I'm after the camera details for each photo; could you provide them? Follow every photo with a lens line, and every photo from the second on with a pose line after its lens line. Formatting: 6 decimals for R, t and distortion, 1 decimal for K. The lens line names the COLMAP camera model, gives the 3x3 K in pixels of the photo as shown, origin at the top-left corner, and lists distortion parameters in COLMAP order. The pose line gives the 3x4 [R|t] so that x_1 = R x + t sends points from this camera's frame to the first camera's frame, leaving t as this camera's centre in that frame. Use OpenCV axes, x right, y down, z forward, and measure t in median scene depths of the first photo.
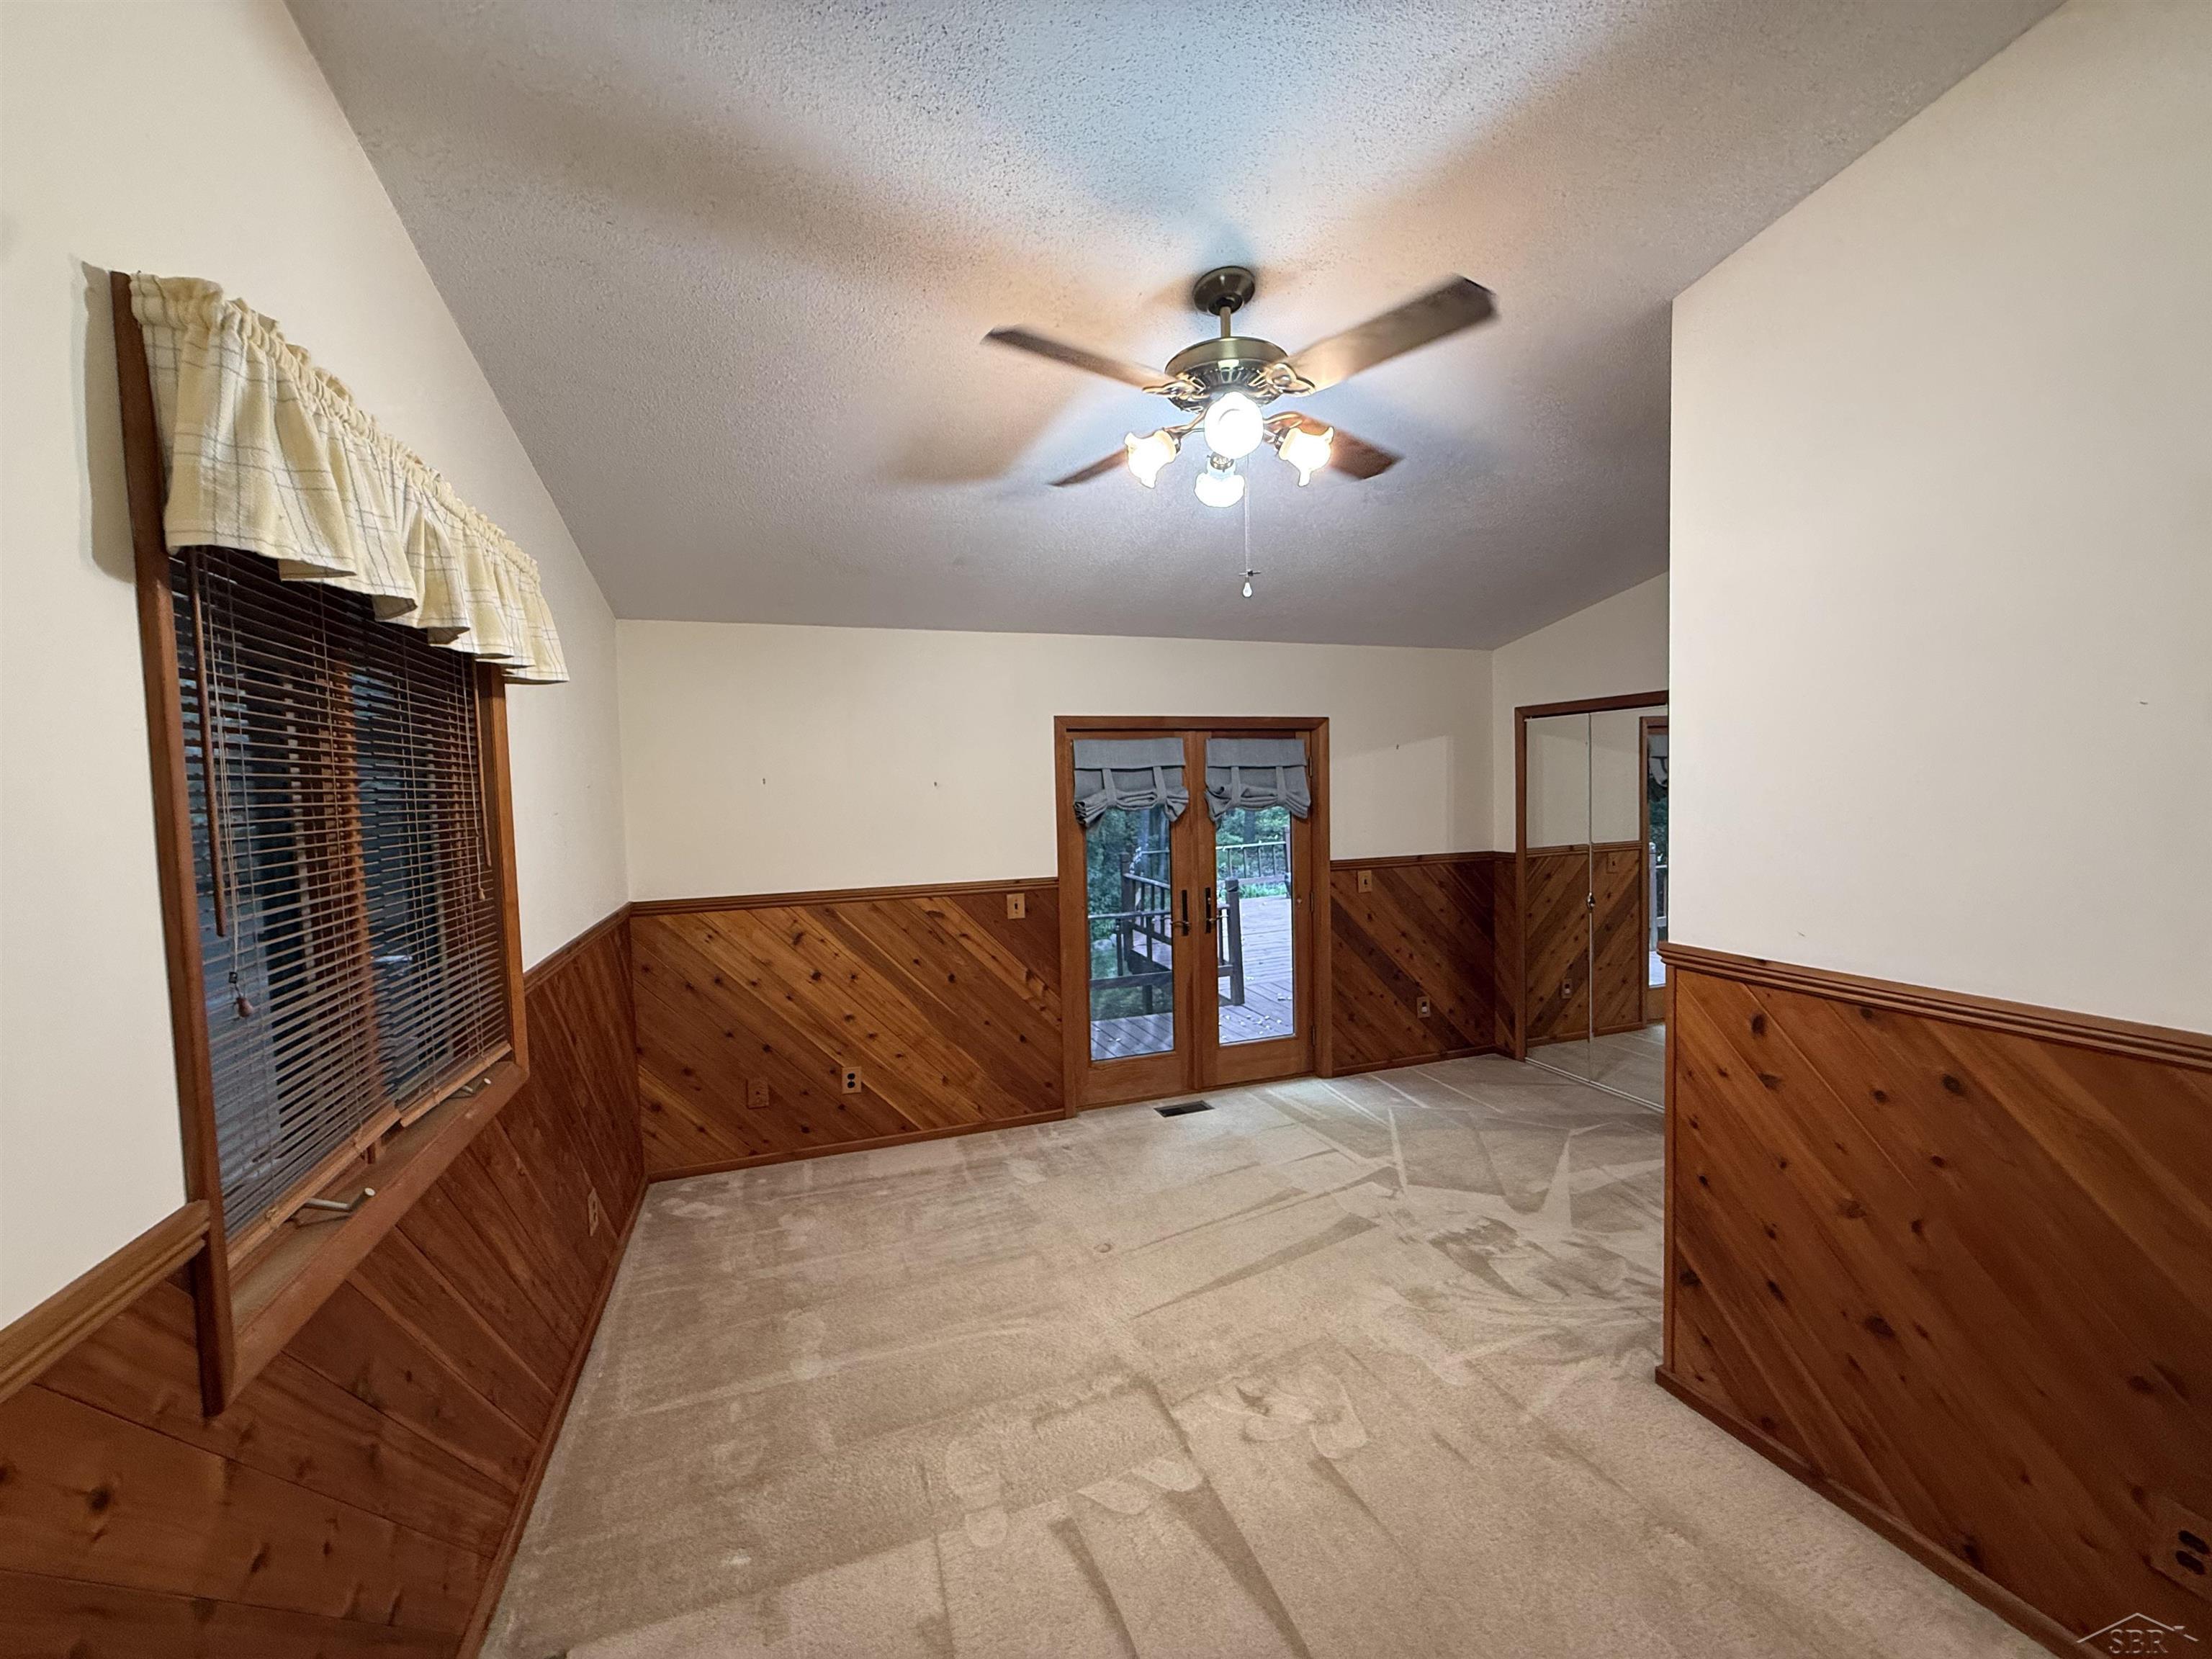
lens RADIAL K [[885.5, 0, 1106.0], [0, 885.5, 829.5], [0, 0, 1]] dist [0.000544, 0.000136]
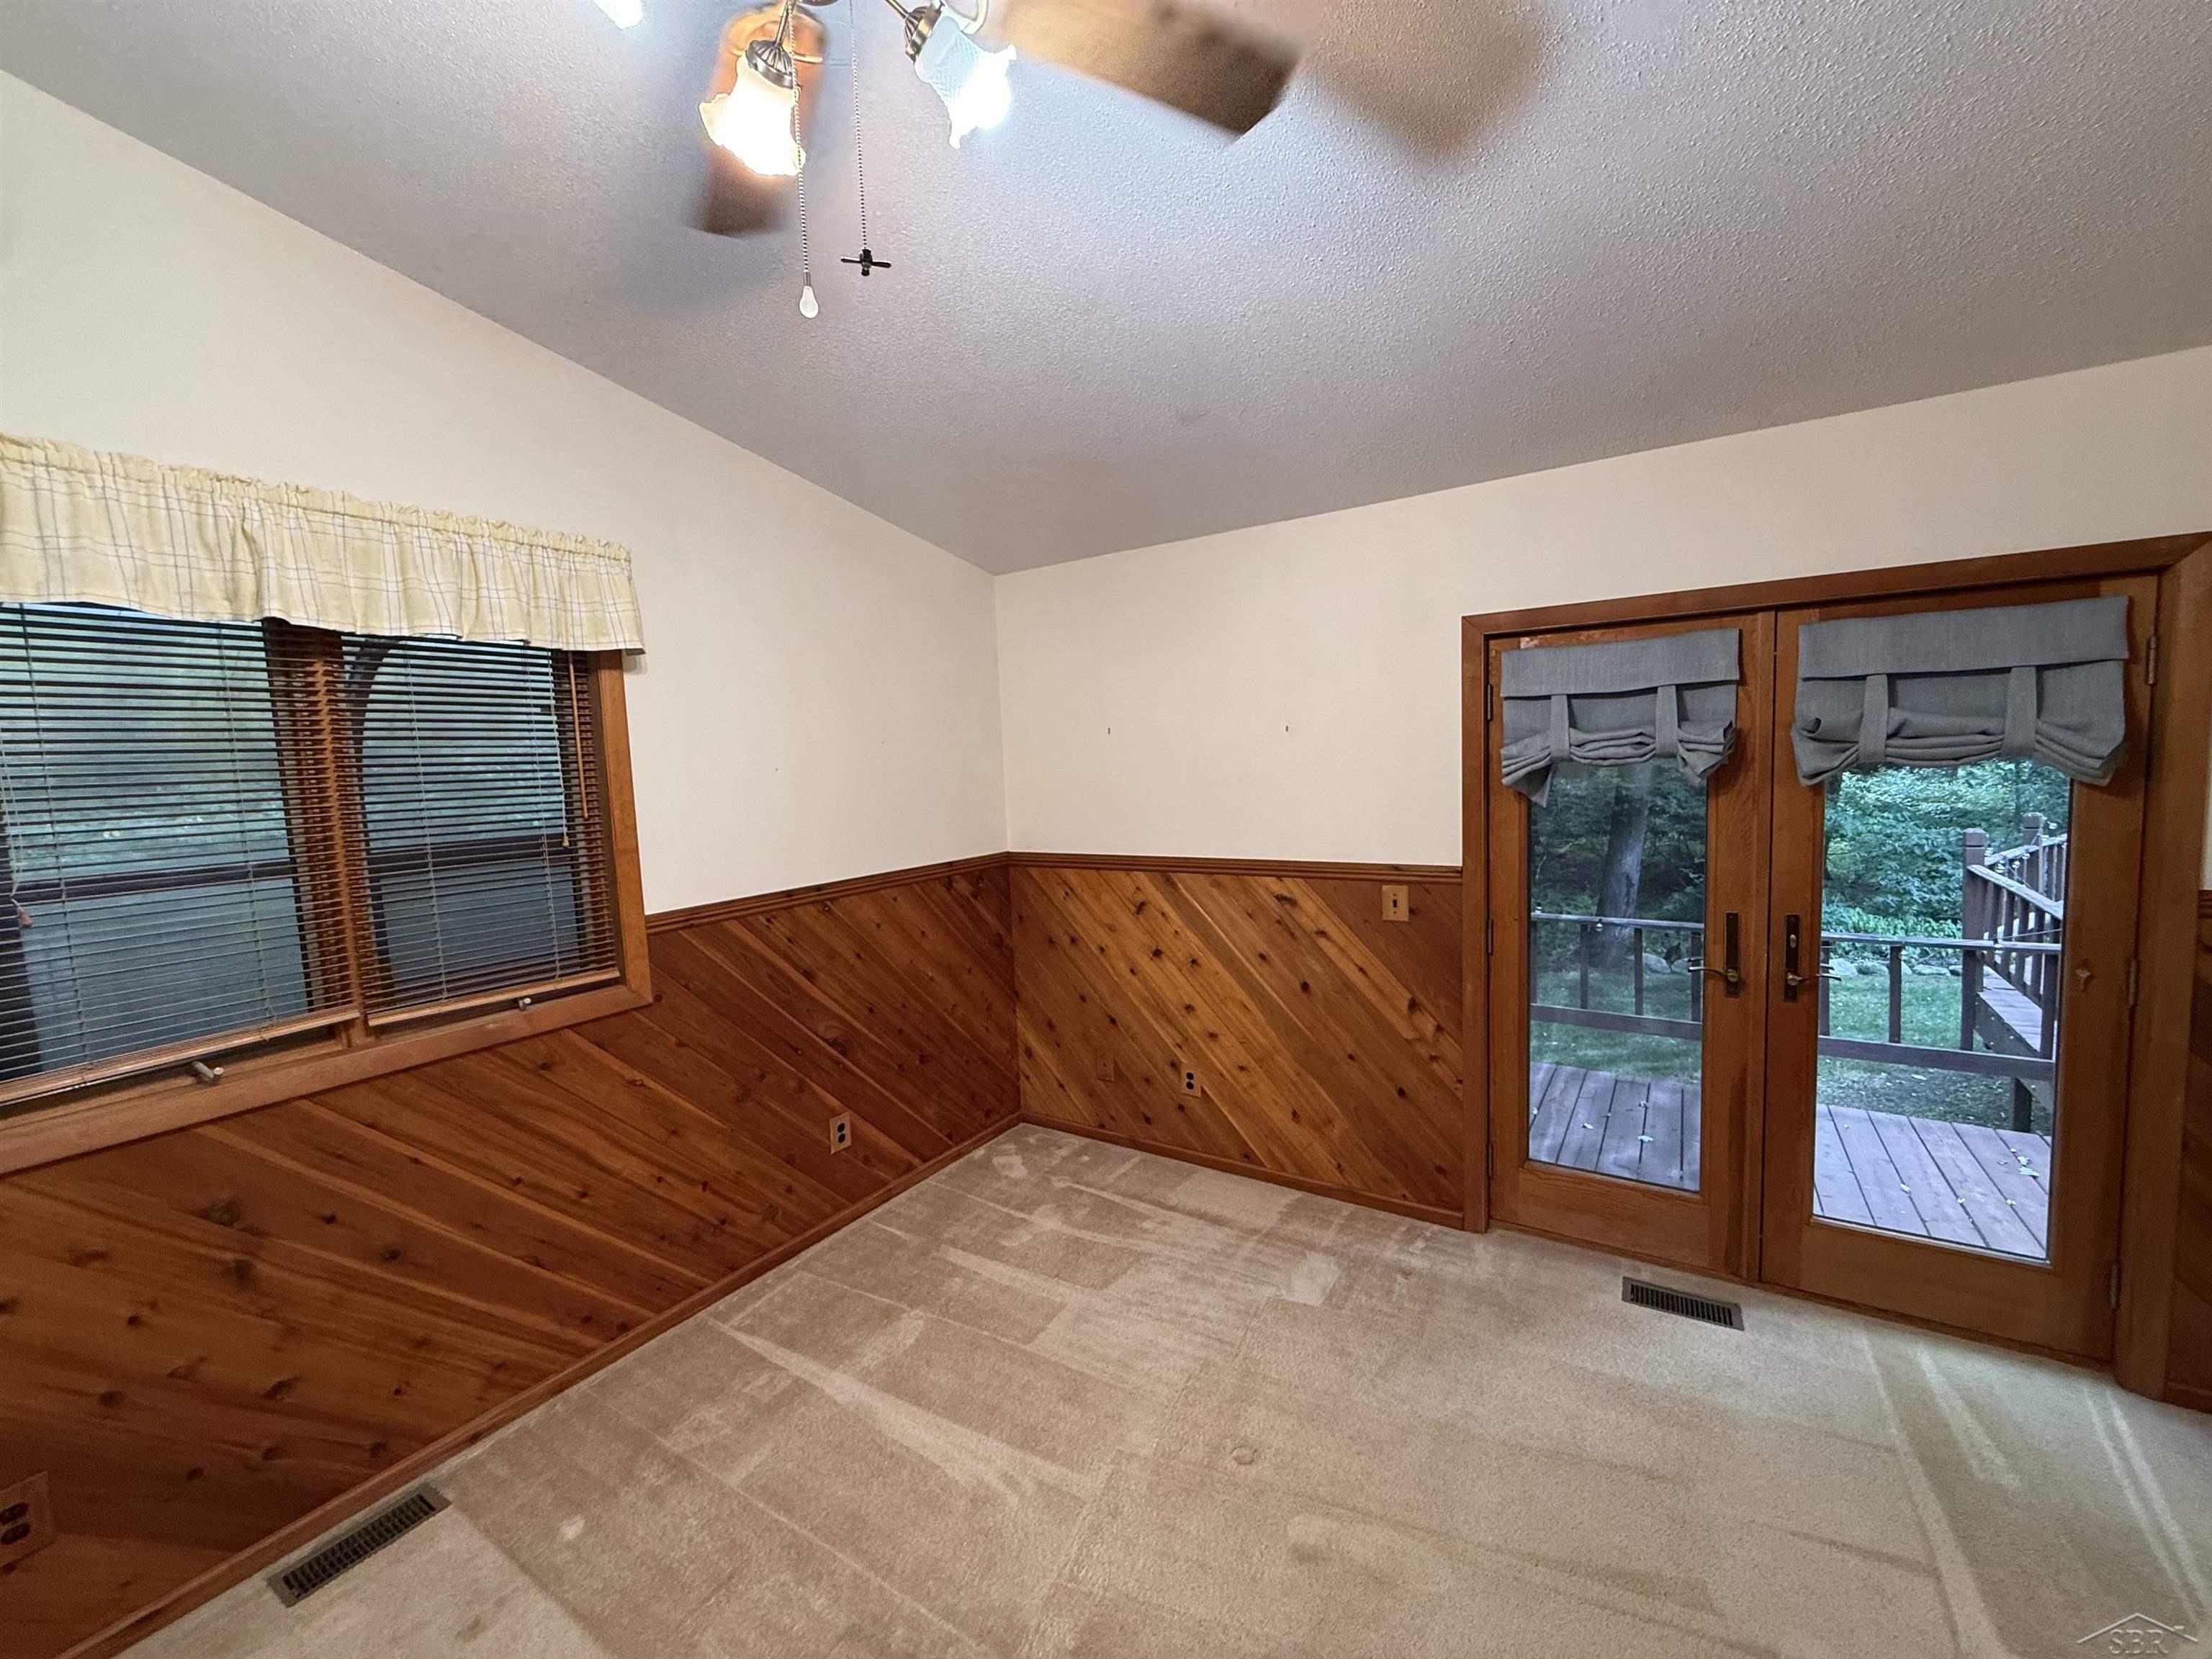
lens RADIAL K [[885.5, 0, 1106.0], [0, 885.5, 829.5], [0, 0, 1]] dist [0.000544, 0.000136]
pose [[0.607358, 0.064778, -0.791783, 0.317759], [-0.014884, 0.997423, 0.070184, -0.016340], [0.794289, -0.030842, 0.606757, 0.419665]]
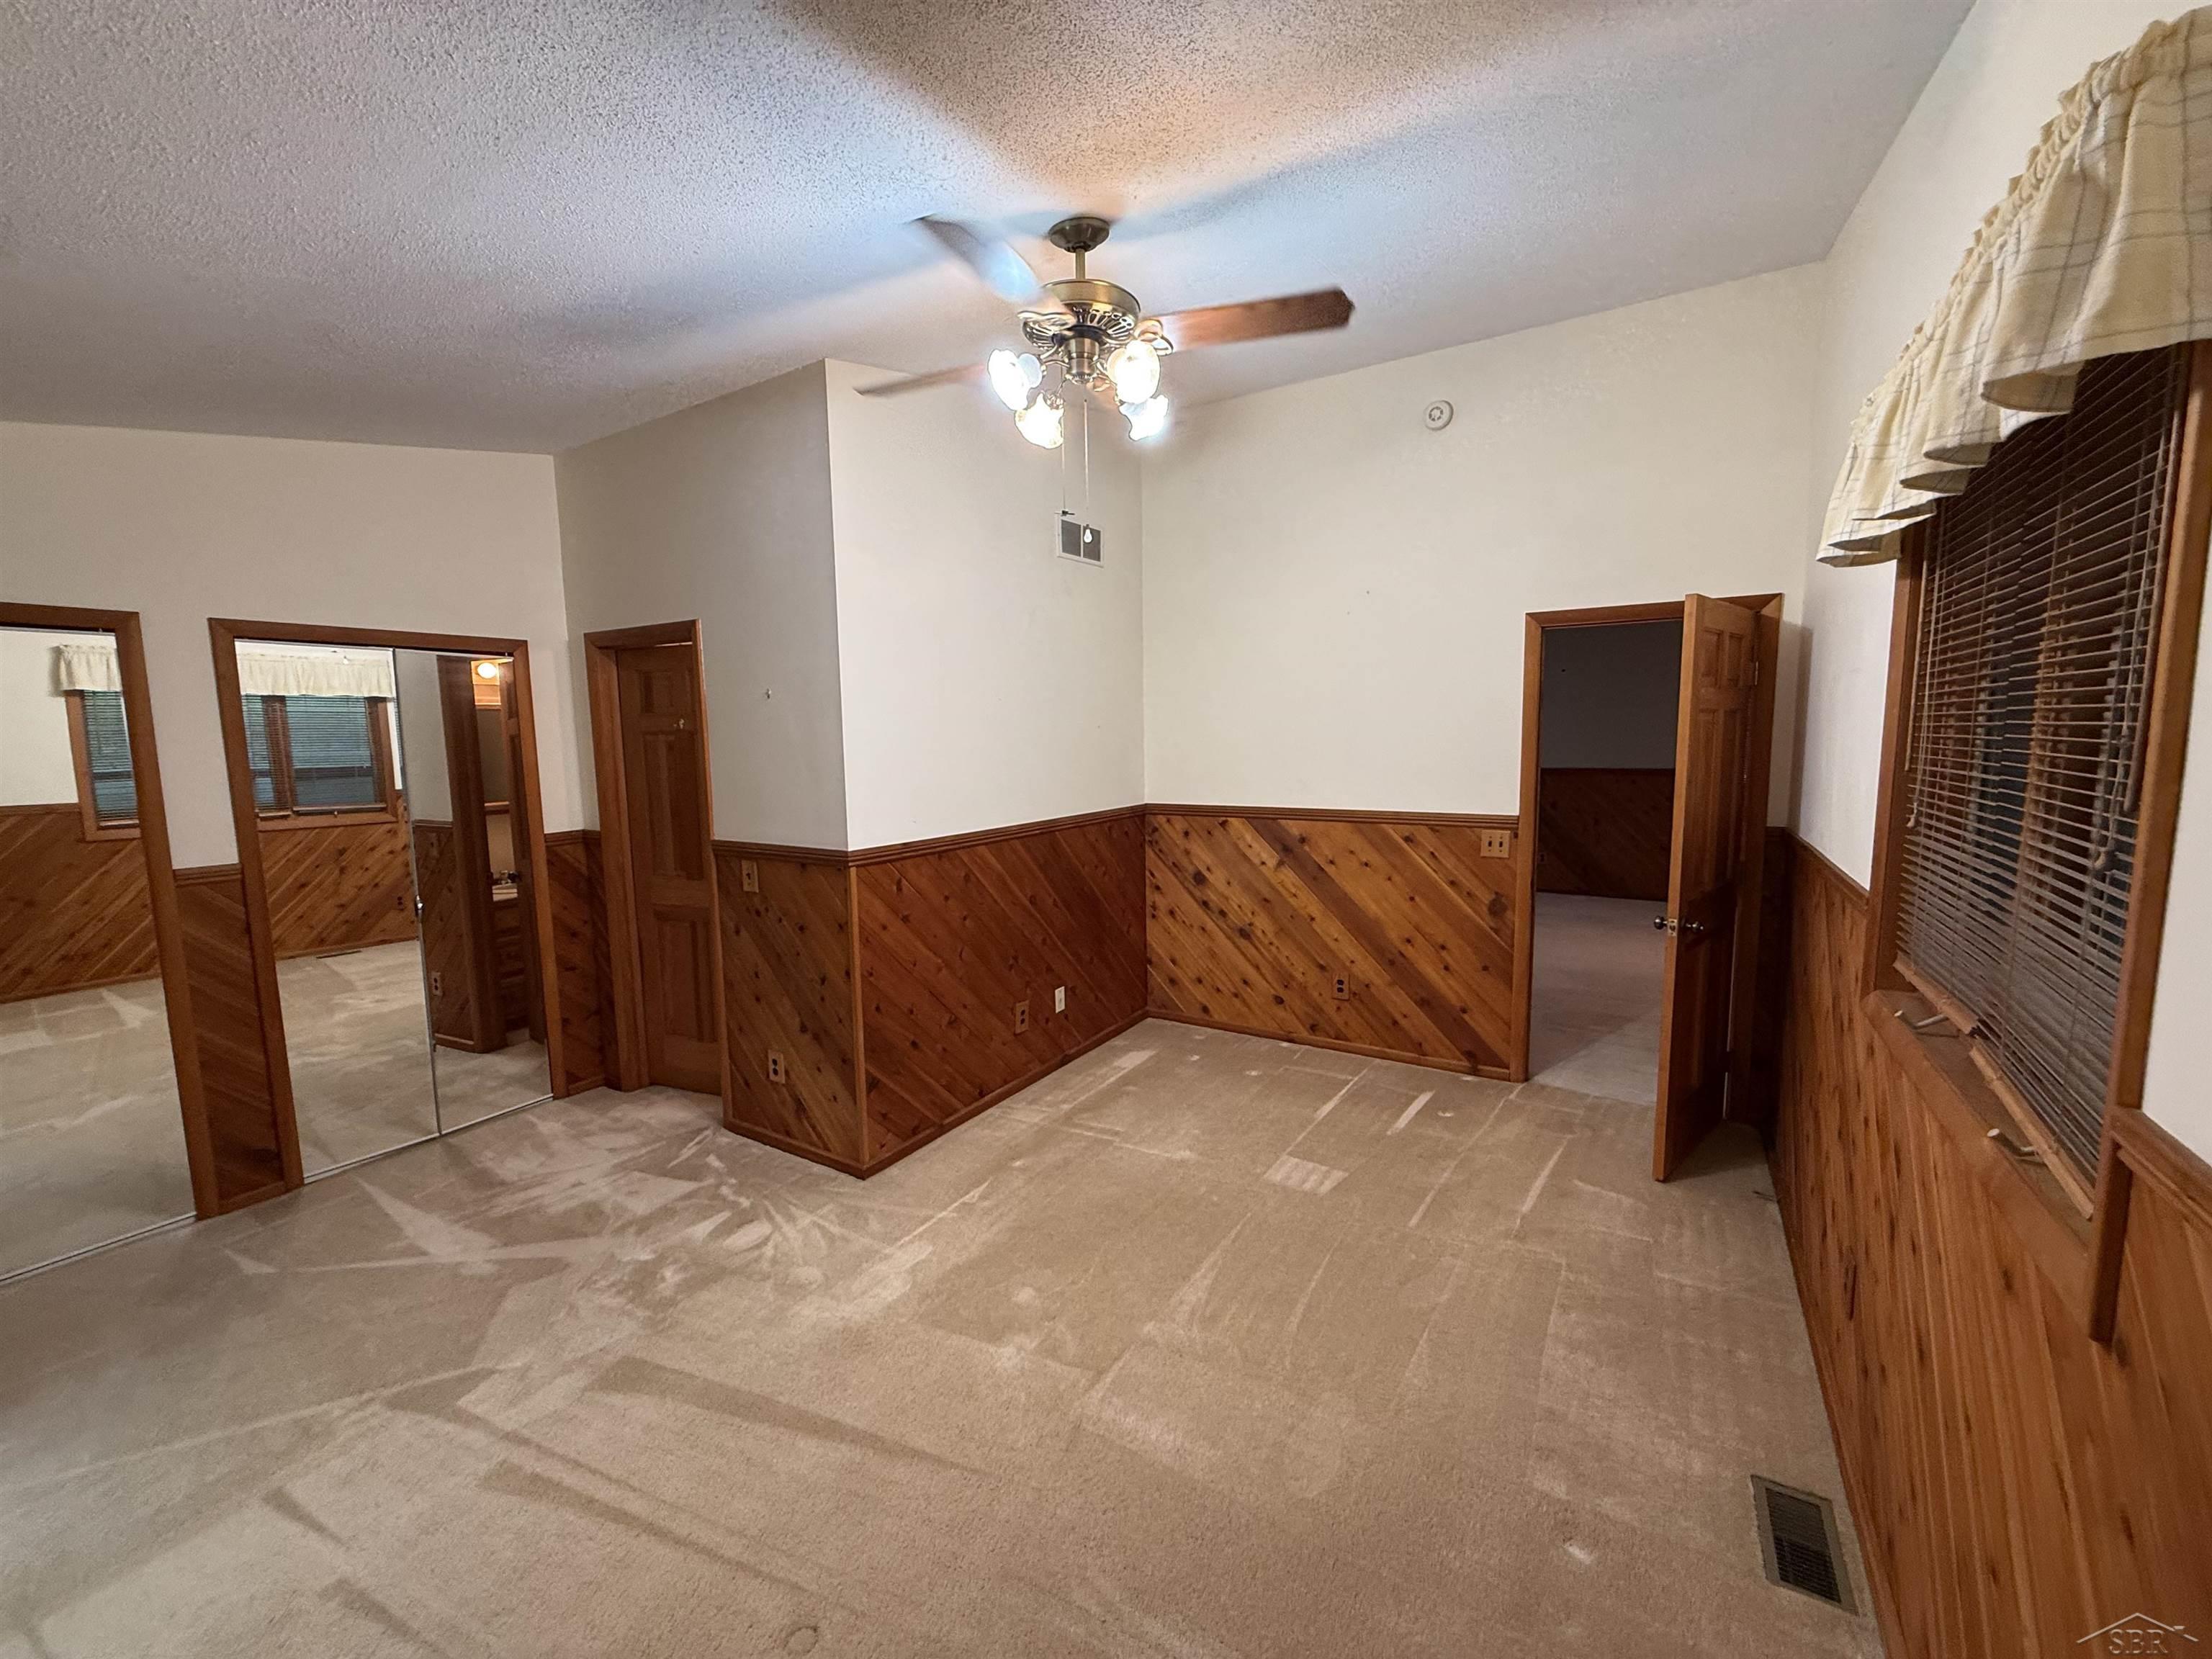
lens RADIAL K [[1009.0, 0, 1106.0], [0, 1009.0, 829.5], [0, 0, 1]] dist [0.002446, 0.000330]
pose [[-0.647548, -0.060082, 0.759653, -0.416440], [0.058166, 0.990081, 0.127890, -0.040499], [-0.759802, 0.127001, -0.637630, 0.918243]]
